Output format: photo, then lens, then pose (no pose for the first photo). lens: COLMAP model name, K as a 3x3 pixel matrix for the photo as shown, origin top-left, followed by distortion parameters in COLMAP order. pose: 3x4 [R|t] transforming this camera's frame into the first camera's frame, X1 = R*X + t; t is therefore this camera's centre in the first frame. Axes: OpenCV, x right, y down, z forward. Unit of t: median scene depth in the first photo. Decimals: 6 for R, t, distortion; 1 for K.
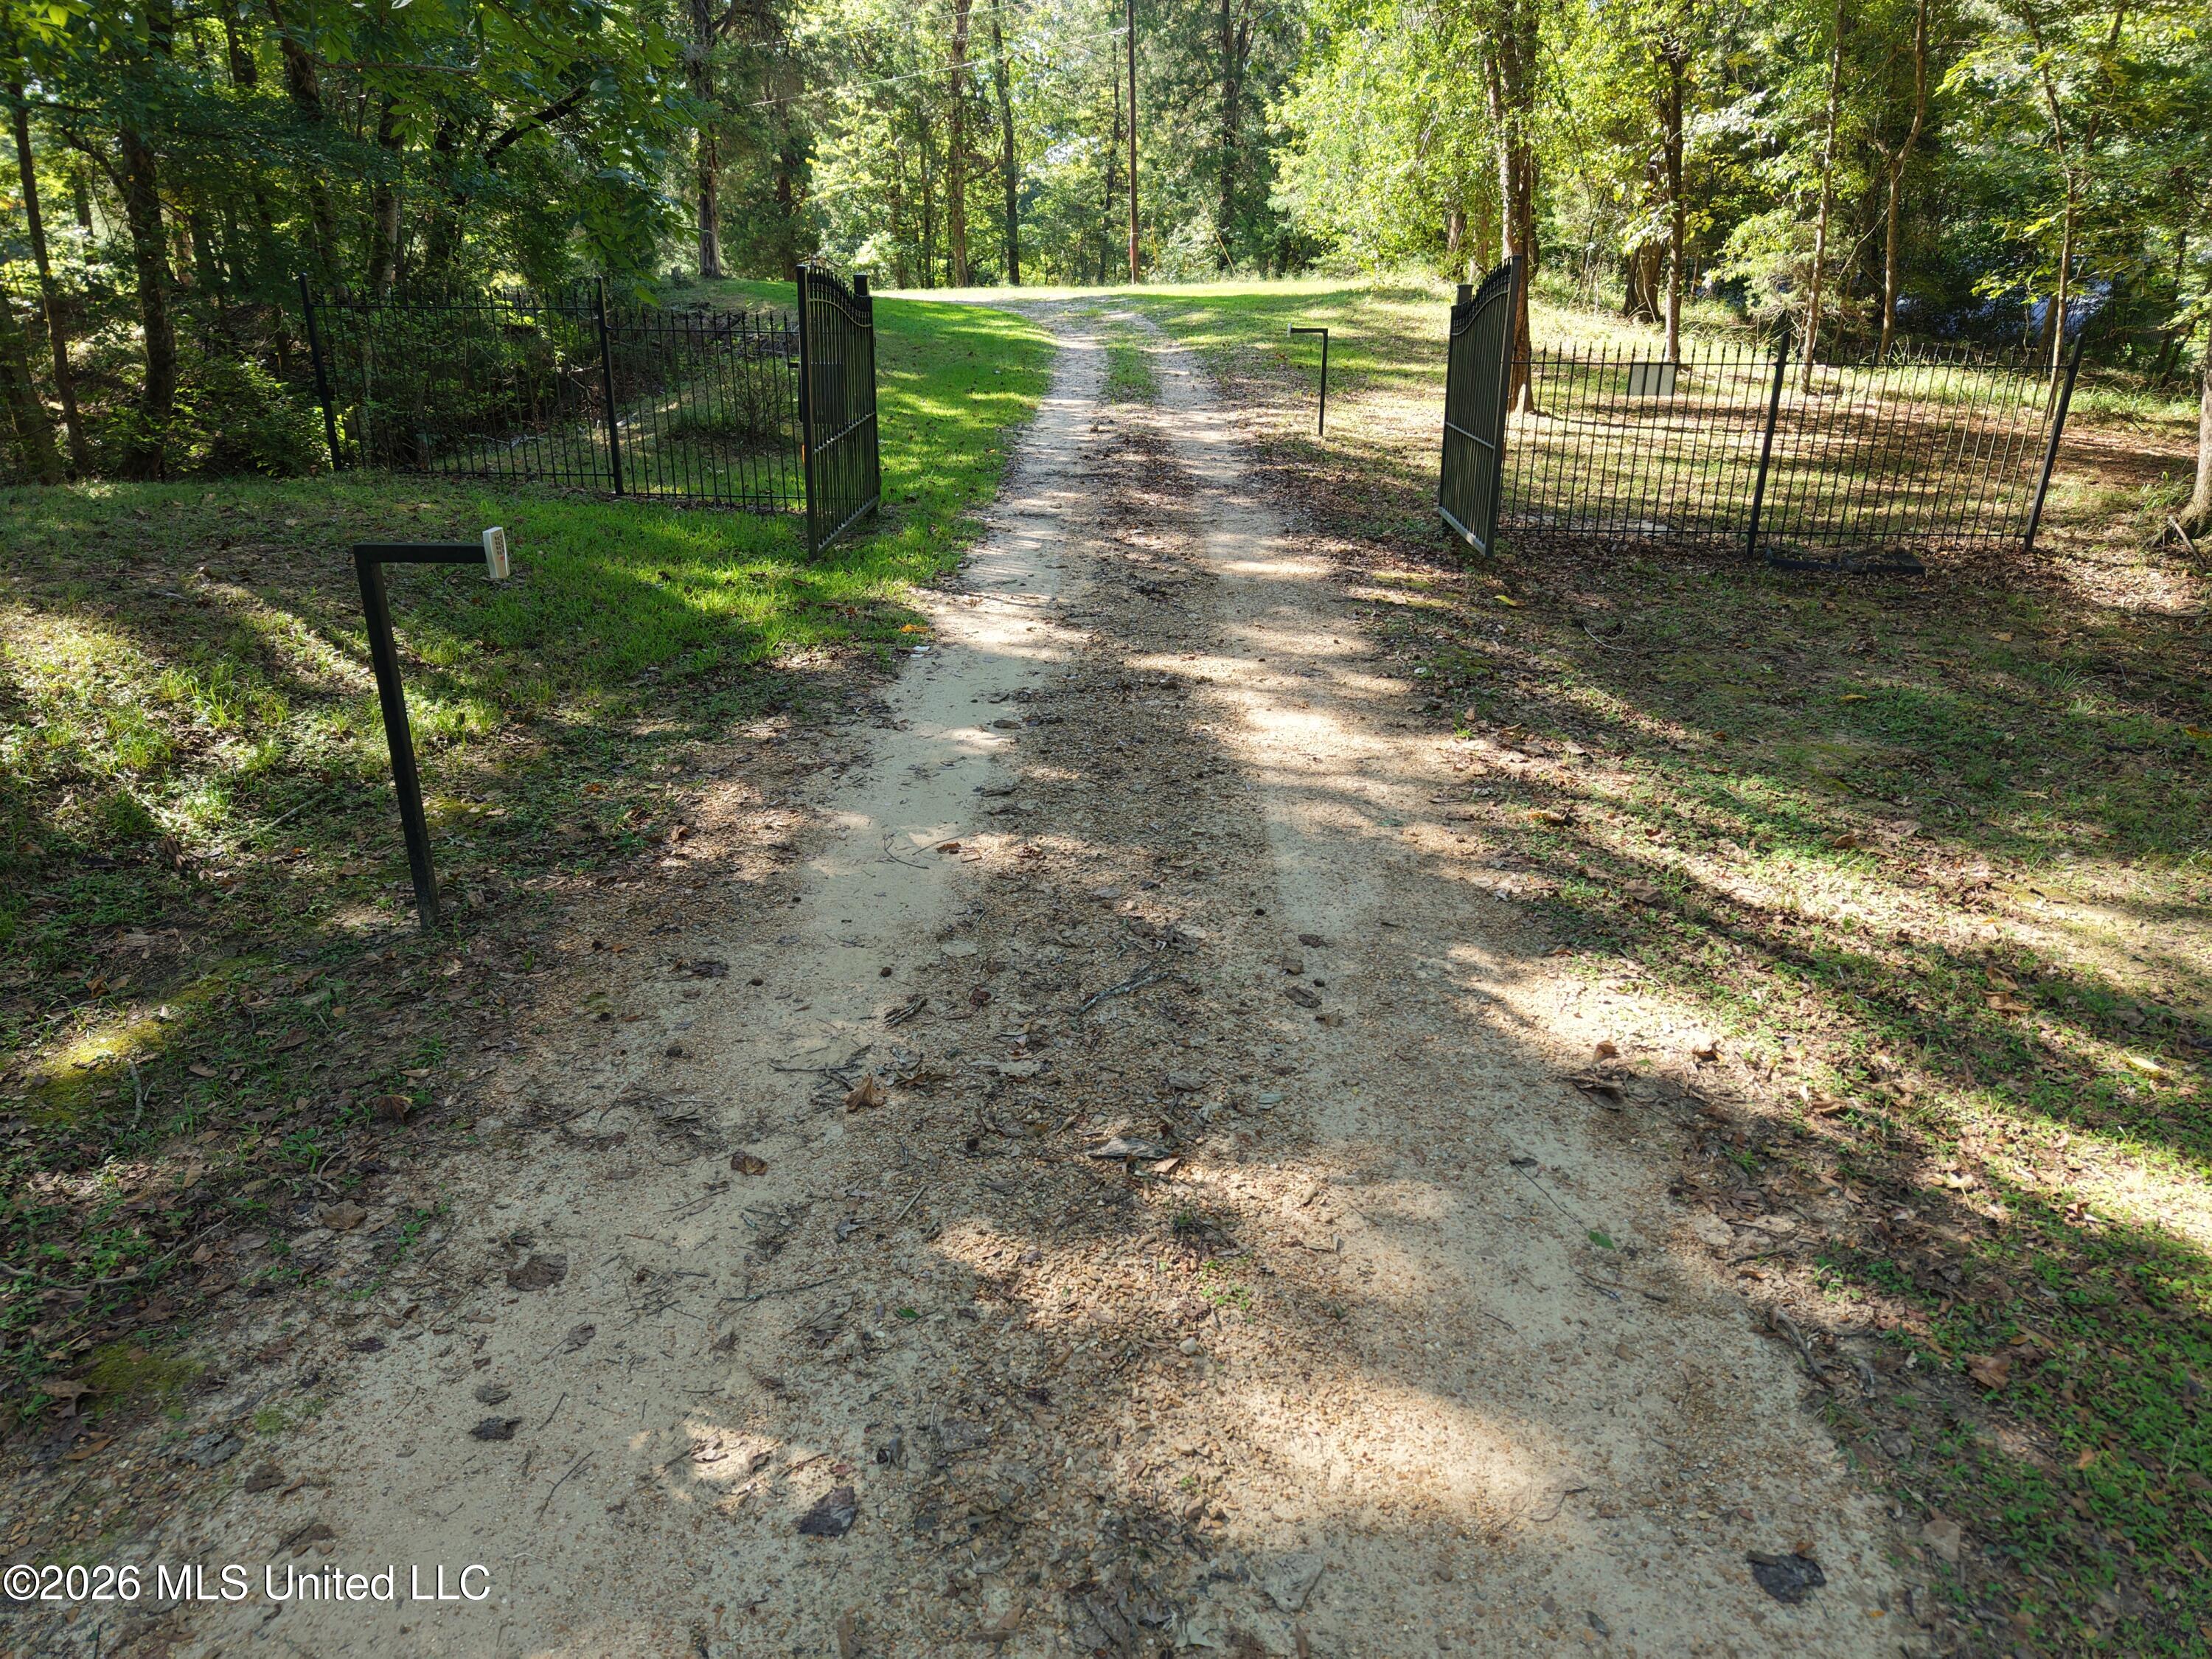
lens RADIAL K [[1483.8, 0, 1098.1], [0, 1483.8, 831.7], [0, 0, 1]] dist [0.019285, -0.012447]
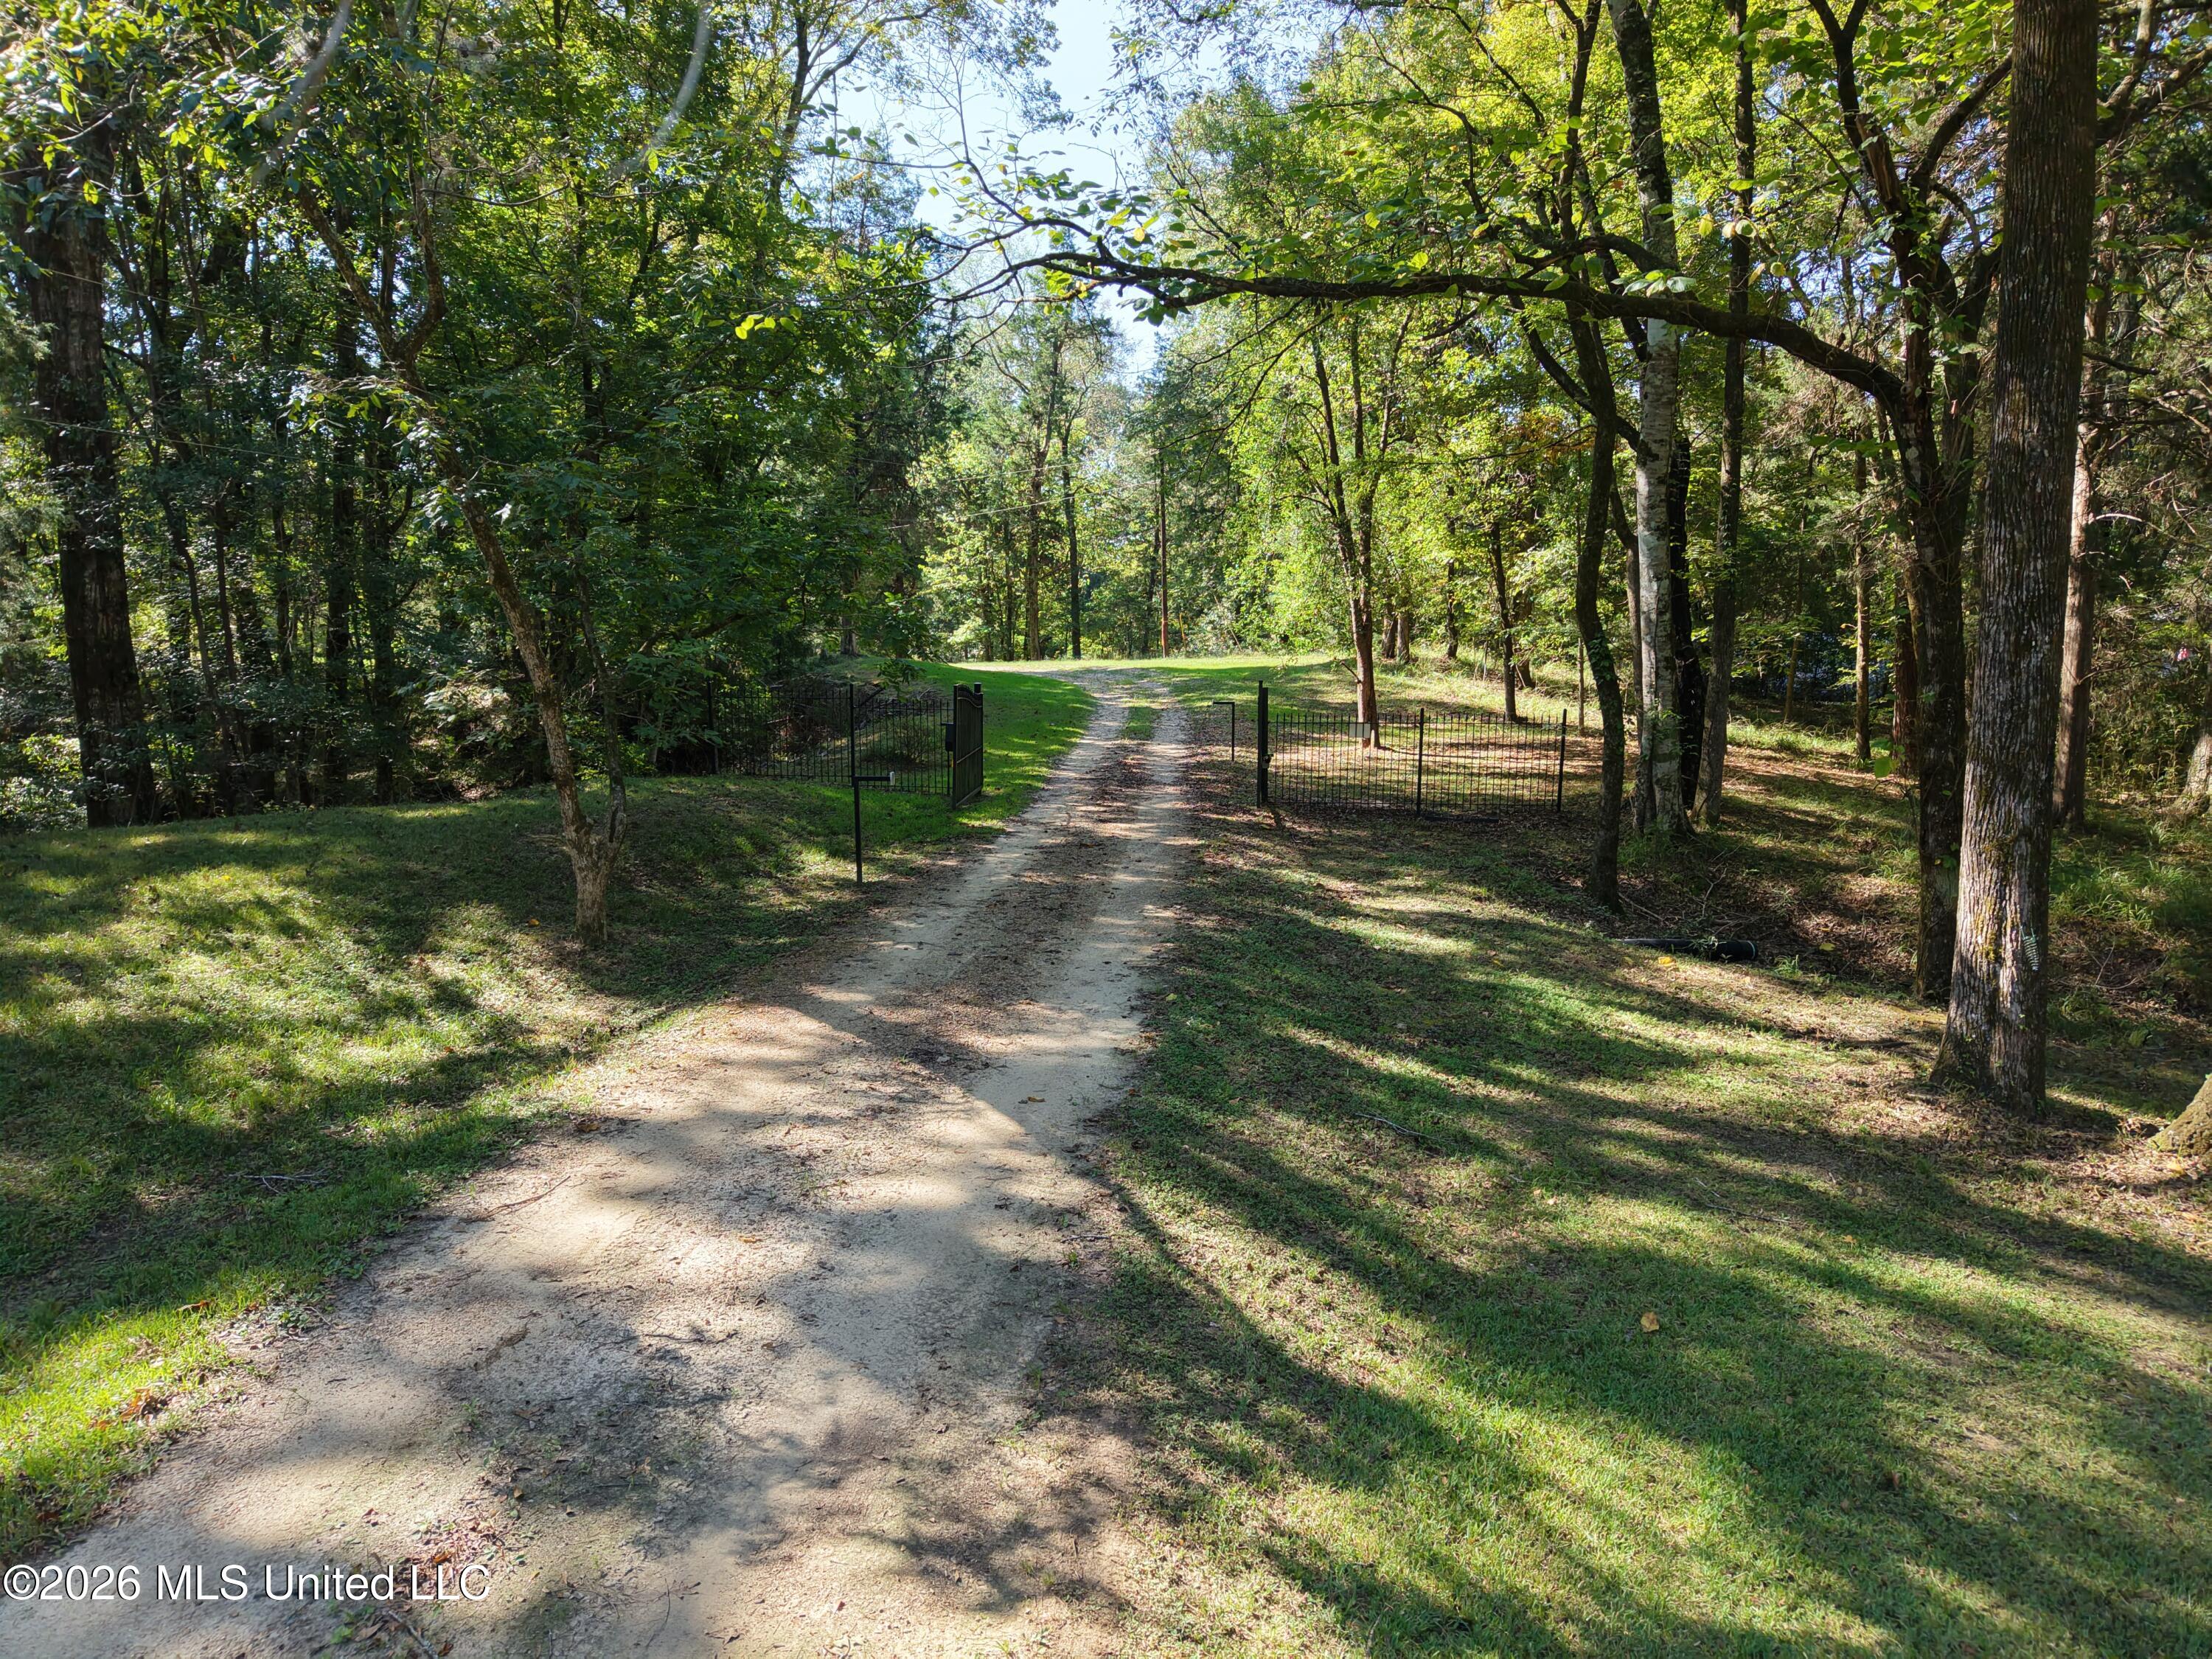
lens RADIAL K [[1483.8, 0, 1098.1], [0, 1483.8, 831.7], [0, 0, 1]] dist [0.019285, -0.012447]
pose [[0.998915, -0.001279, -0.046543, 0.021385], [-0.009007, 0.975429, -0.220128, 0.060752], [0.045680, 0.220309, 0.974360, -0.208724]]
